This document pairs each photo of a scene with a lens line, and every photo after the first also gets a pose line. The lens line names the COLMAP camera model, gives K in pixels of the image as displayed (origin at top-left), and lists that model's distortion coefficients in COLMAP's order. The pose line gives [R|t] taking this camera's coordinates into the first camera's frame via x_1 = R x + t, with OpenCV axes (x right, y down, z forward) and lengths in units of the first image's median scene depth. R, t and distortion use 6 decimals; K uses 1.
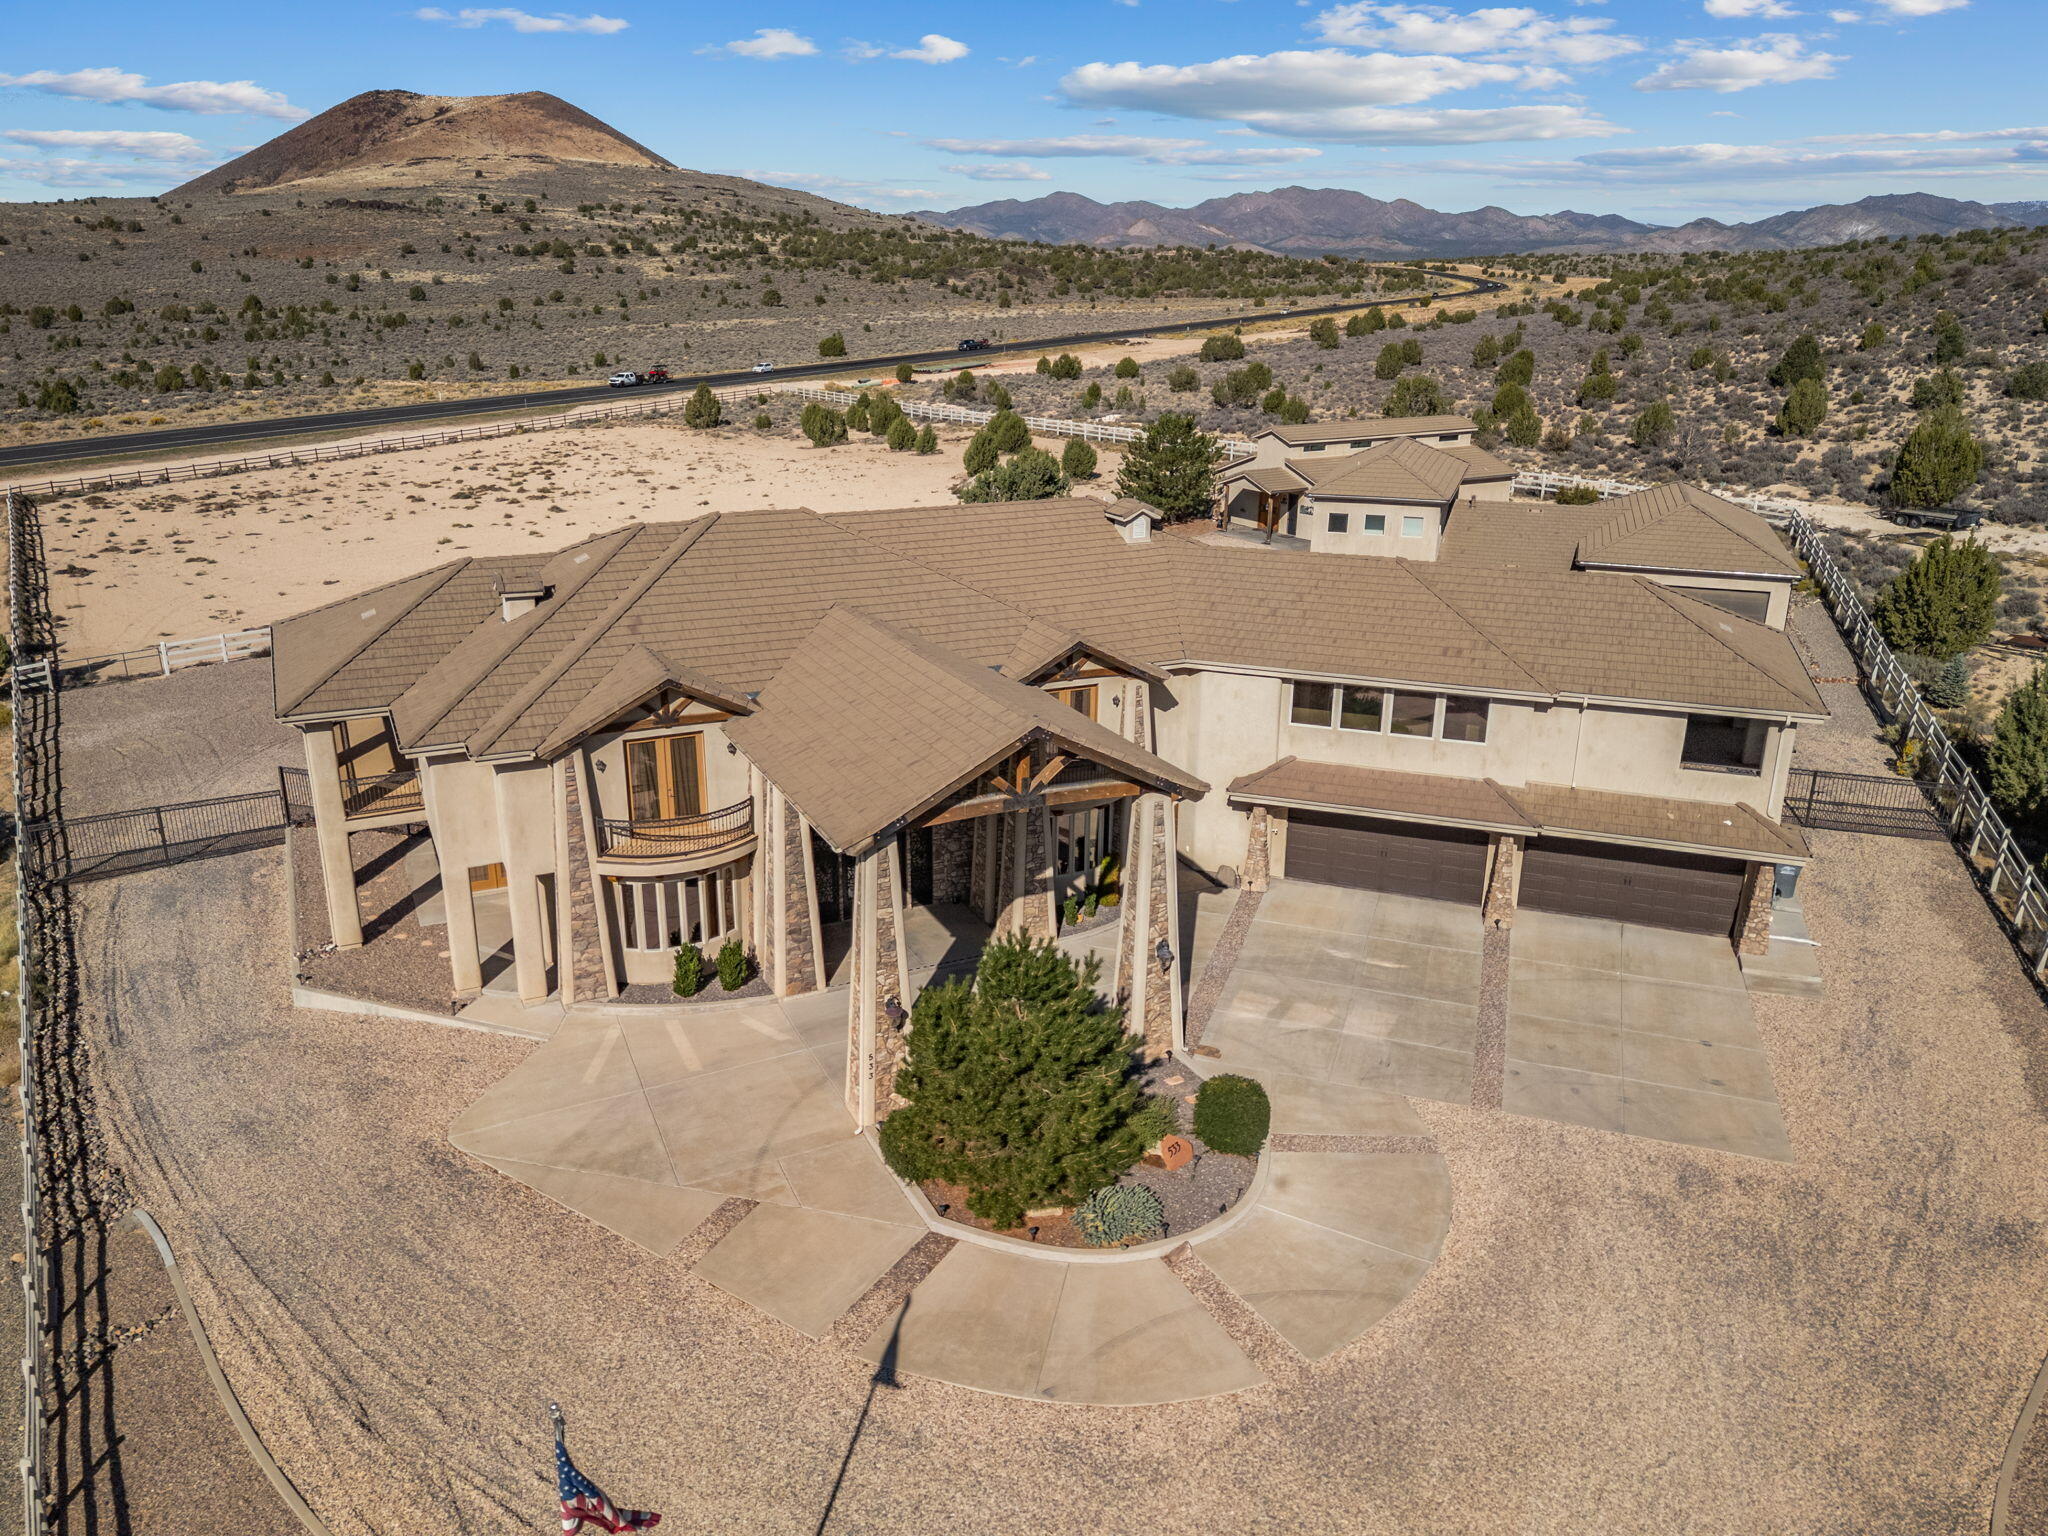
lens RADIAL K [[1504.3, 0, 1017.7], [0, 1504.3, 773.7], [0, 0, 1]] dist [0.062499, -0.053161]
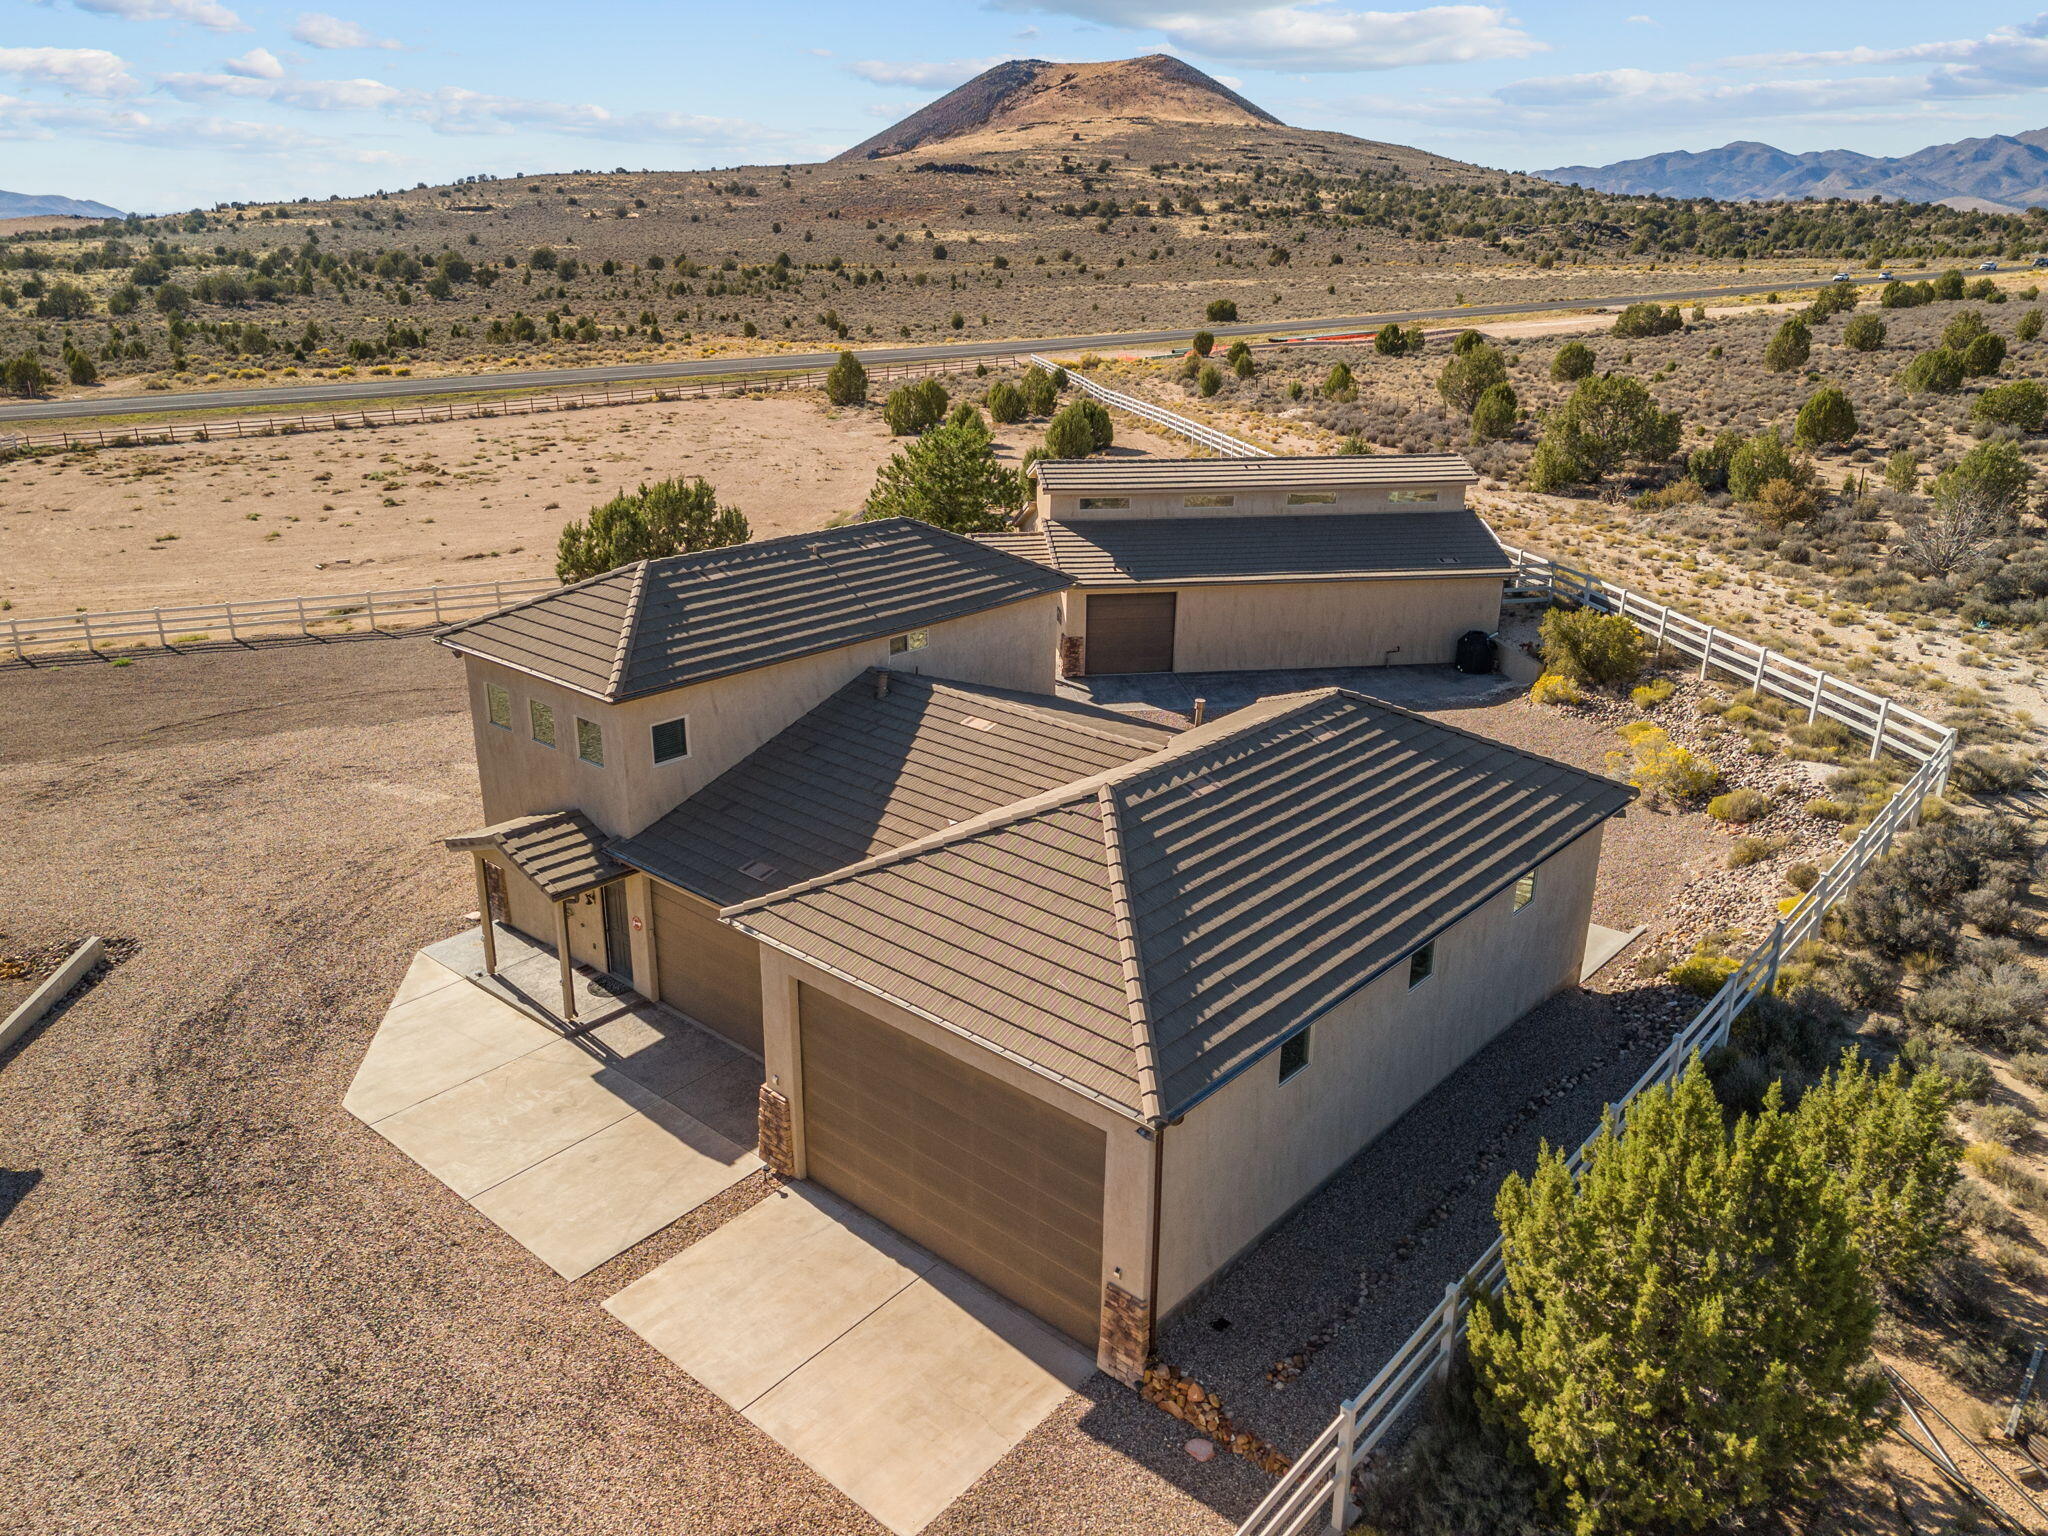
lens RADIAL K [[1504.3, 0, 1020.6], [0, 1504.3, 764.7], [0, 0, 1]] dist [0.062499, -0.053161]
pose [[0.925386, 0.128935, -0.356423, 0.050953], [-0.122965, 0.991626, 0.039463, -0.020115], [0.358527, 0.007309, 0.933491, 0.068580]]
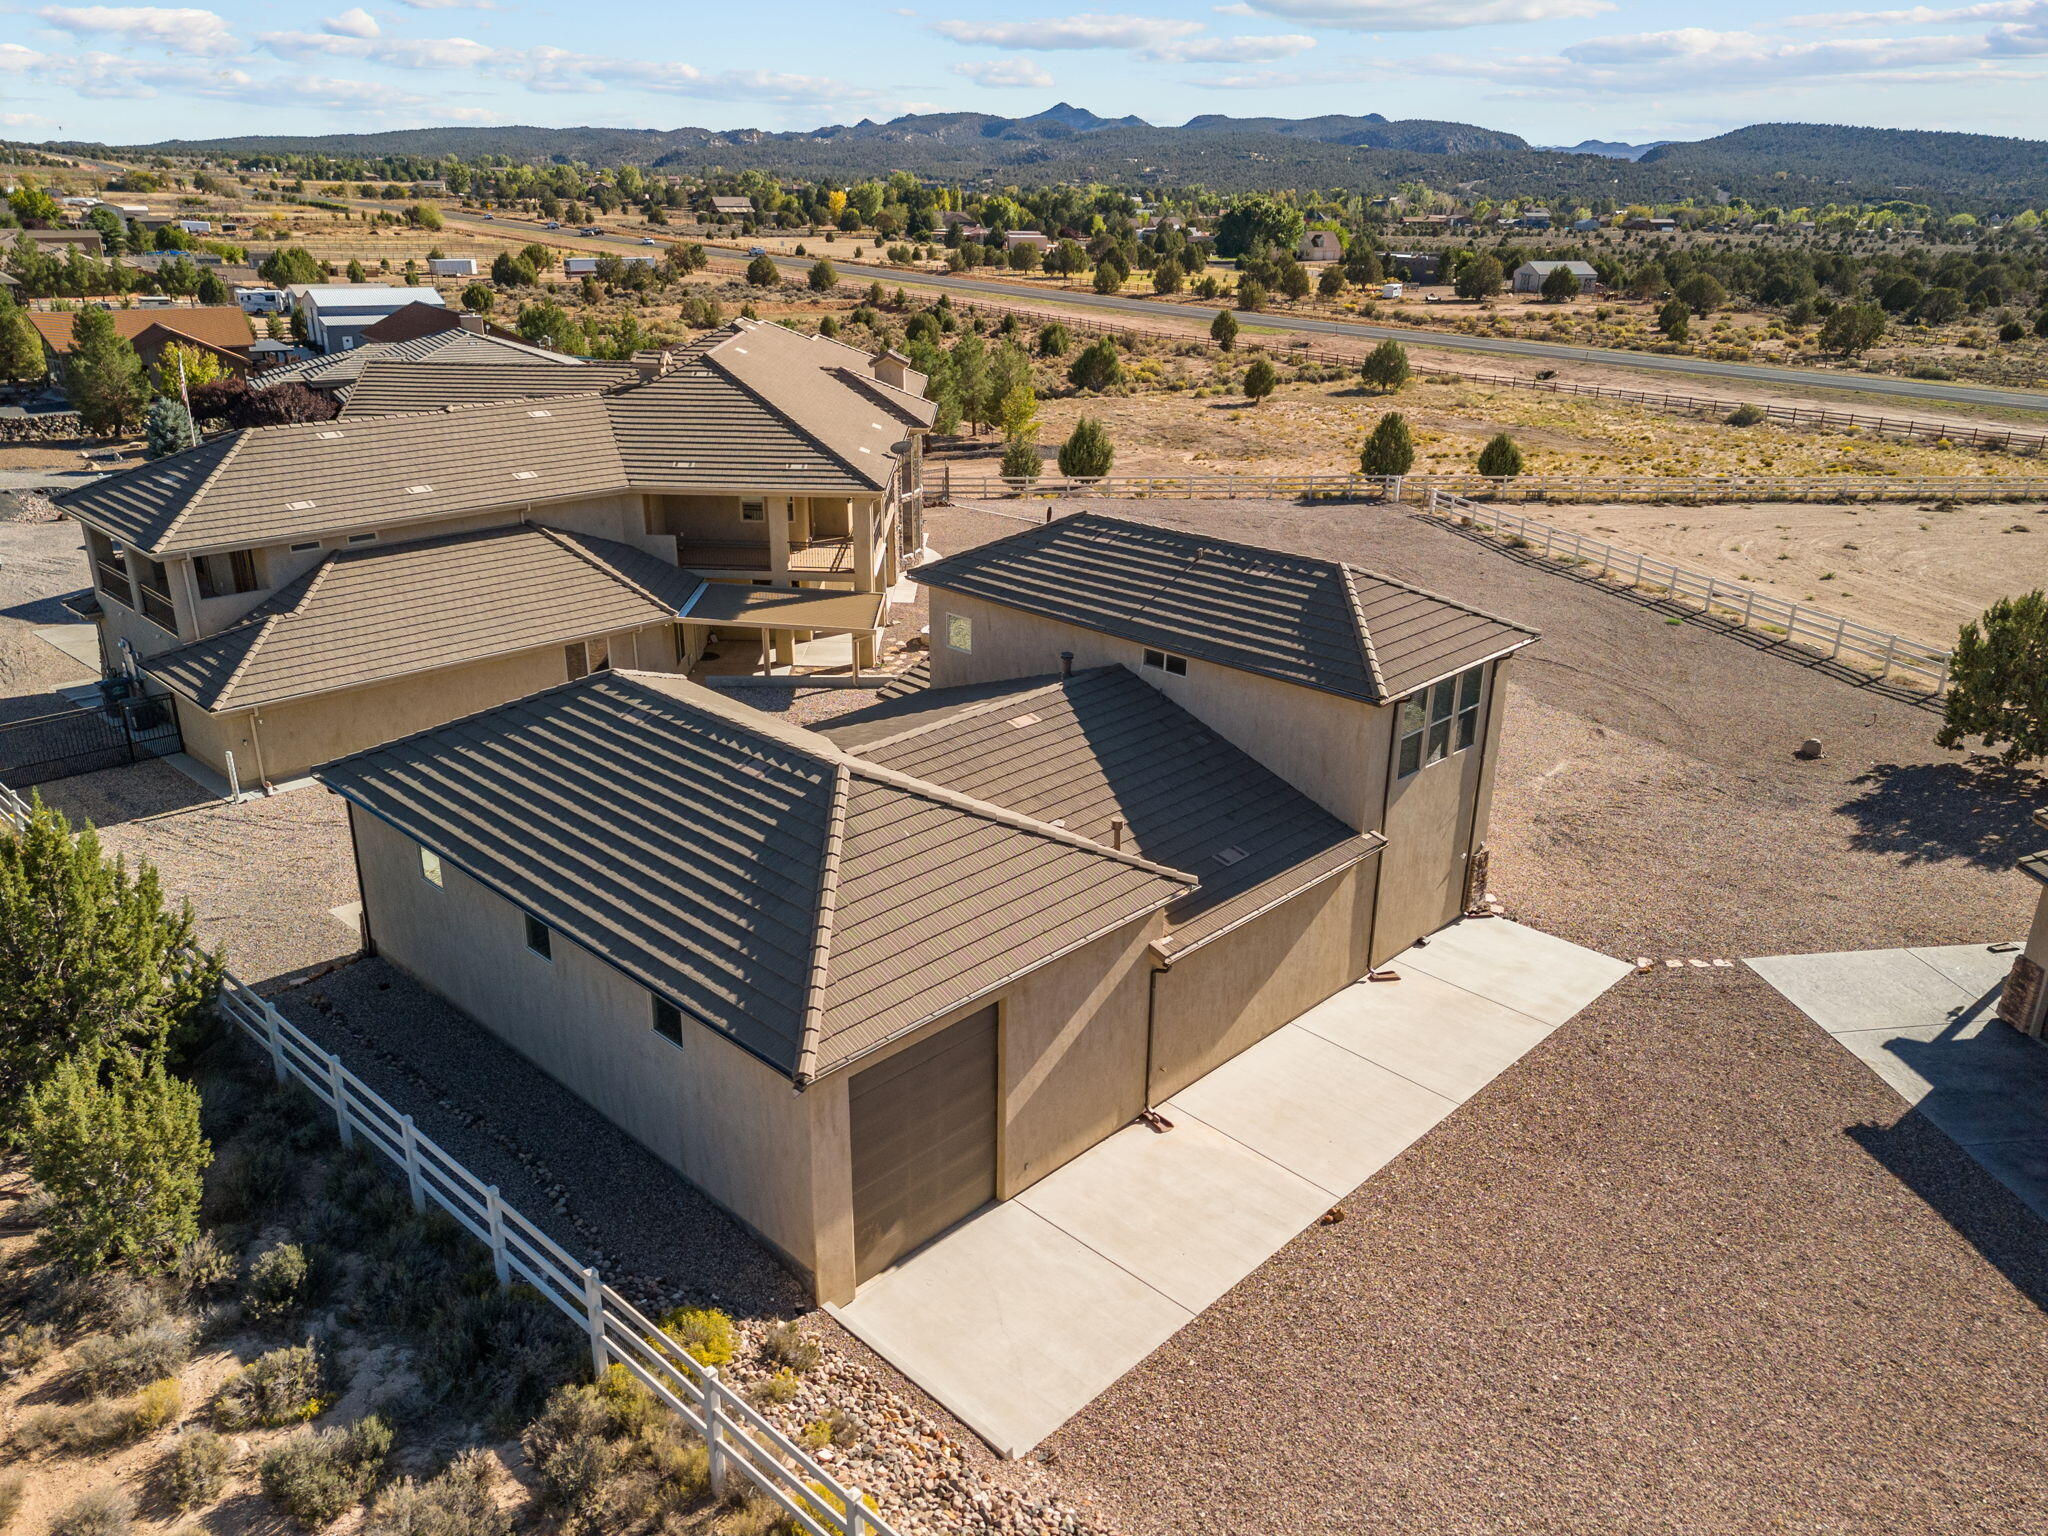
lens RADIAL K [[1504.3, 0, 1022.8], [0, 1504.3, 763.0], [0, 0, 1]] dist [0.062499, -0.053161]
pose [[-0.423603, 0.312235, -0.850335, 0.072927], [-0.304091, 0.835227, 0.458174, -0.039517], [0.853281, 0.452664, -0.258857, 0.123283]]
